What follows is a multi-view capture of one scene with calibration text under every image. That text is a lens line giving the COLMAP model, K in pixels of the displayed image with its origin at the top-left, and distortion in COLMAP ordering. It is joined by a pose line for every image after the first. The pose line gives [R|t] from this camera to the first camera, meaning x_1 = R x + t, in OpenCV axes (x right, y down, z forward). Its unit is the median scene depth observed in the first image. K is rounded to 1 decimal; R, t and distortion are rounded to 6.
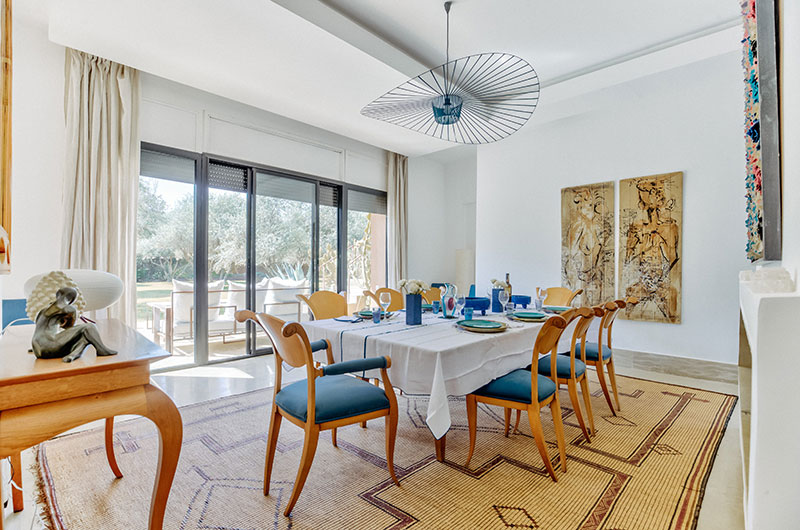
lens RADIAL K [[354.1, 0, 400.0], [0, 354.1, 265.0], [0, 0, 1]] dist [-0.000088, -0.000037]
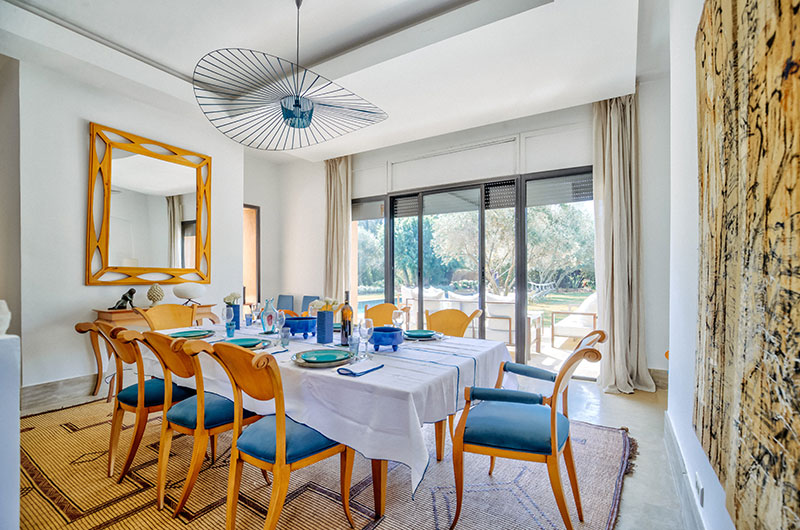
lens RADIAL K [[366.4, 0, 402.0], [0, 366.4, 272.5], [0, 0, 1]] dist [-0.002564, -0.000276]
pose [[0.227435, -0.009711, -0.973745, 0.910807], [-0.003245, 0.999937, -0.010730, -0.001496], [0.973788, 0.005601, 0.227389, 0.843657]]
